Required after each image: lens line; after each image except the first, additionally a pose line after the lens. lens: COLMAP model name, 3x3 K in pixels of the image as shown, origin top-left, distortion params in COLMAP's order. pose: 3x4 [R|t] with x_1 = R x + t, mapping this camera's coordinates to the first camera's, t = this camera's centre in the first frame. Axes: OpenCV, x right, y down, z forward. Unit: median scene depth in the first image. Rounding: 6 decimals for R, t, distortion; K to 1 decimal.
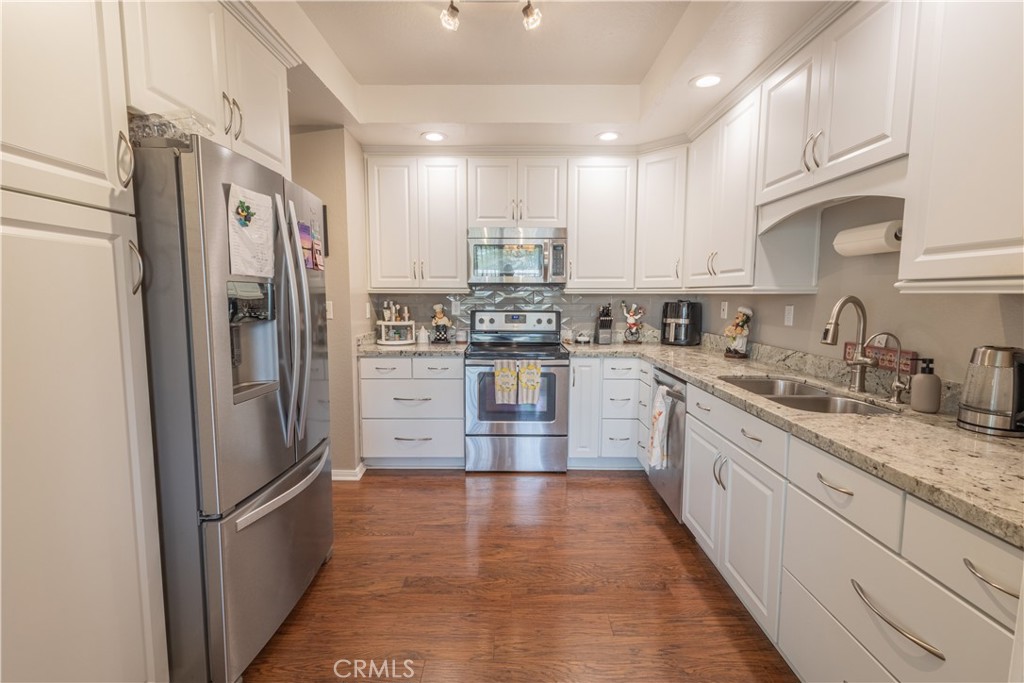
lens RADIAL K [[469.1, 0, 510.6], [0, 469.1, 341.9], [0, 0, 1]] dist [0.018799, -0.005543]
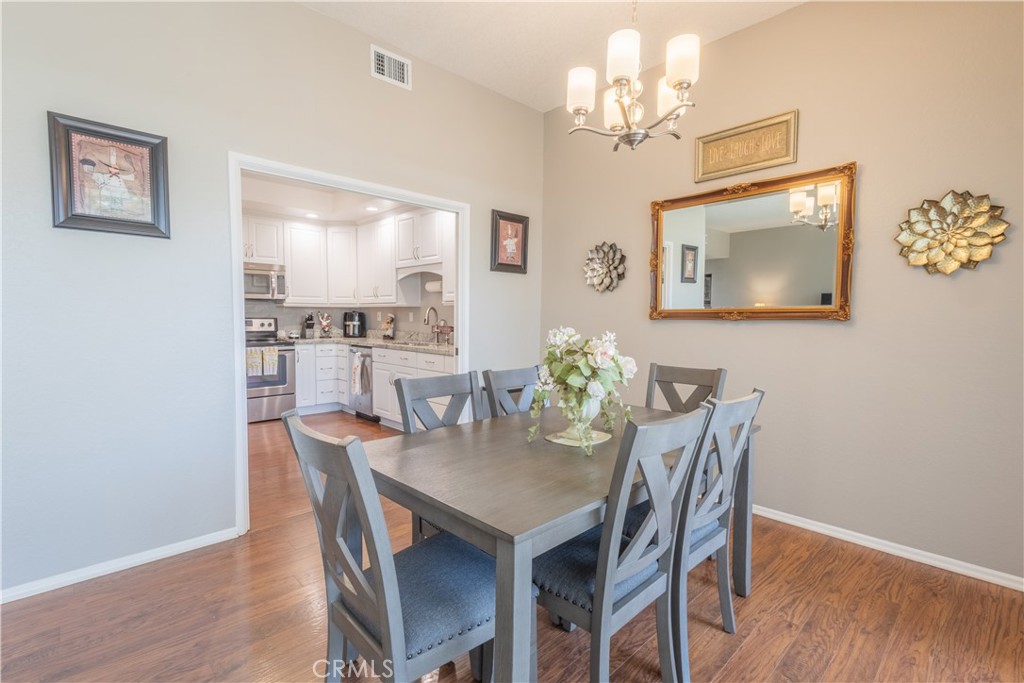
lens RADIAL K [[469.1, 0, 510.6], [0, 469.1, 341.9], [0, 0, 1]] dist [0.018799, -0.005543]
pose [[0.721343, -0.036531, 0.691614, -0.573968], [0.066952, 0.997609, -0.017136, 0.125235], [-0.689335, 0.058666, 0.722064, -0.866389]]
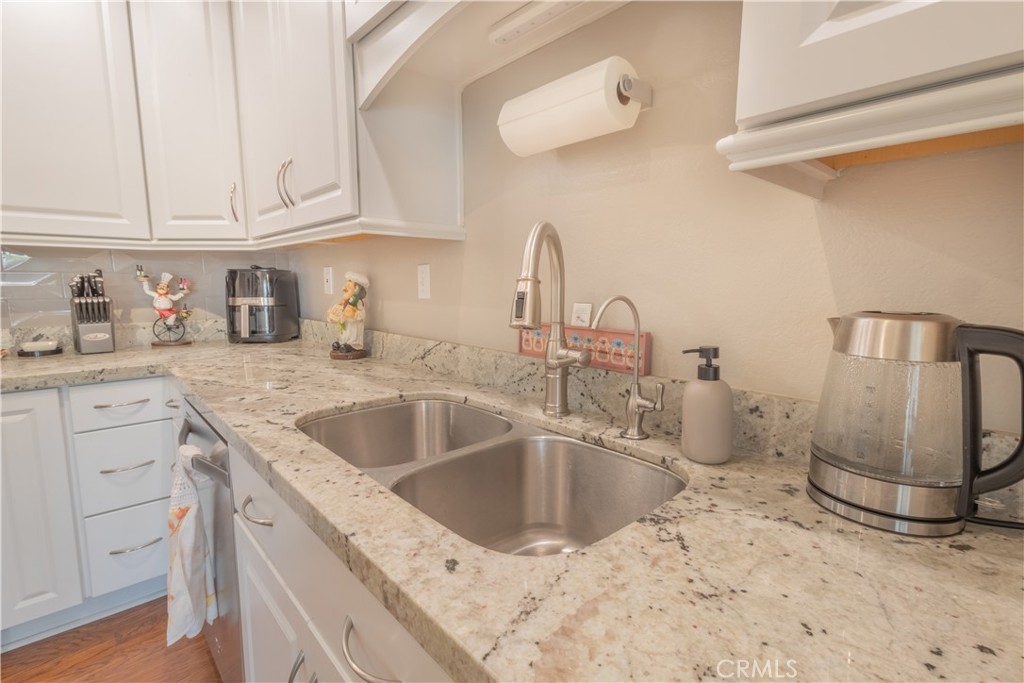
lens RADIAL K [[469.1, 0, 510.6], [0, 469.1, 341.9], [0, 0, 1]] dist [0.018799, -0.005543]
pose [[0.735487, -0.088133, 0.671783, 0.257815], [0.069653, 0.996086, 0.054422, -0.004939], [-0.673949, 0.006765, 0.738747, 0.473898]]
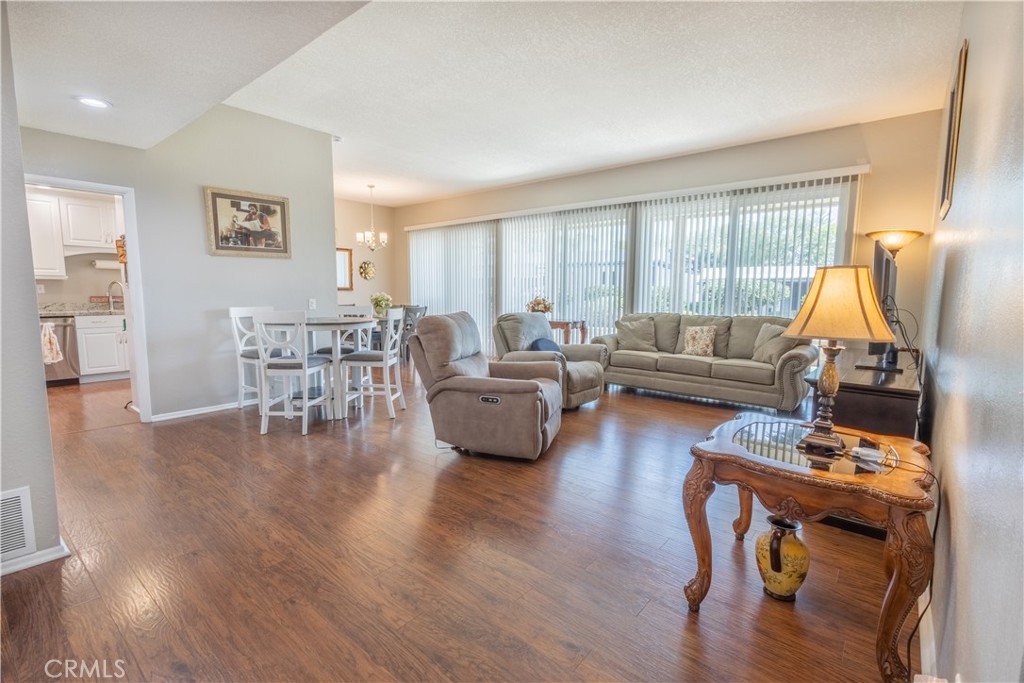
lens RADIAL K [[458.9, 0, 524.4], [0, 458.9, 345.5], [0, 0, 1]] dist [0.017994, -0.015664]
pose [[-0.782363, -0.082093, 0.617389, -2.630729], [0.054359, 0.978492, 0.198994, -0.097807], [-0.620446, 0.189246, -0.761073, 1.250765]]
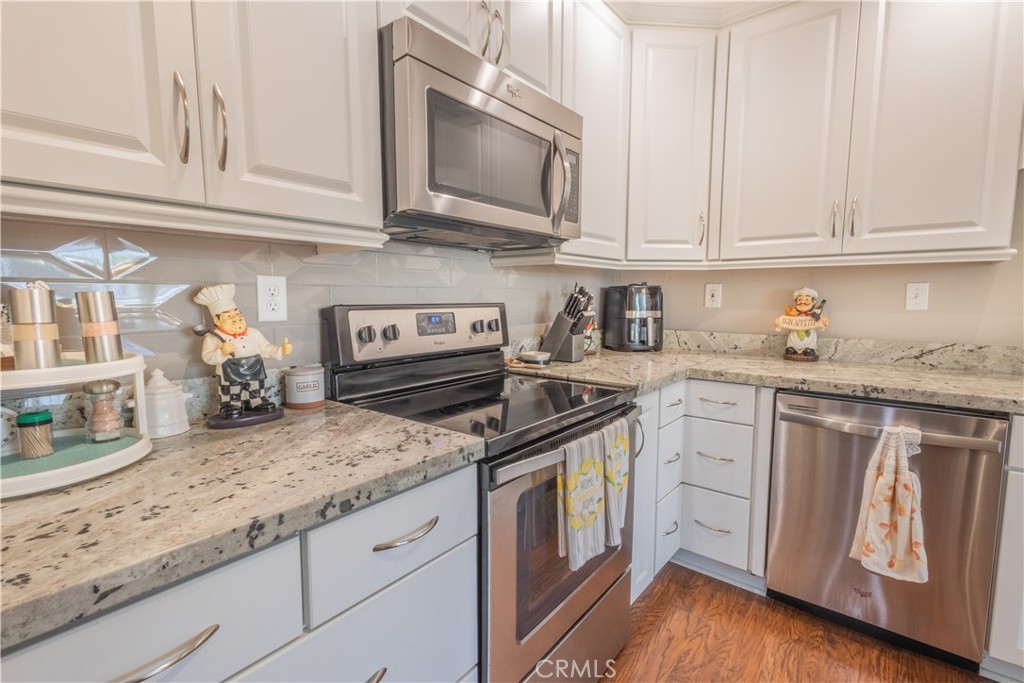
lens RADIAL K [[469.1, 0, 510.6], [0, 469.1, 341.9], [0, 0, 1]] dist [0.018799, -0.005543]
pose [[0.624683, -0.080737, 0.776693, -0.375669], [0.080748, 0.995987, 0.038588, -0.062428], [-0.776692, 0.038611, 0.628696, 0.988614]]
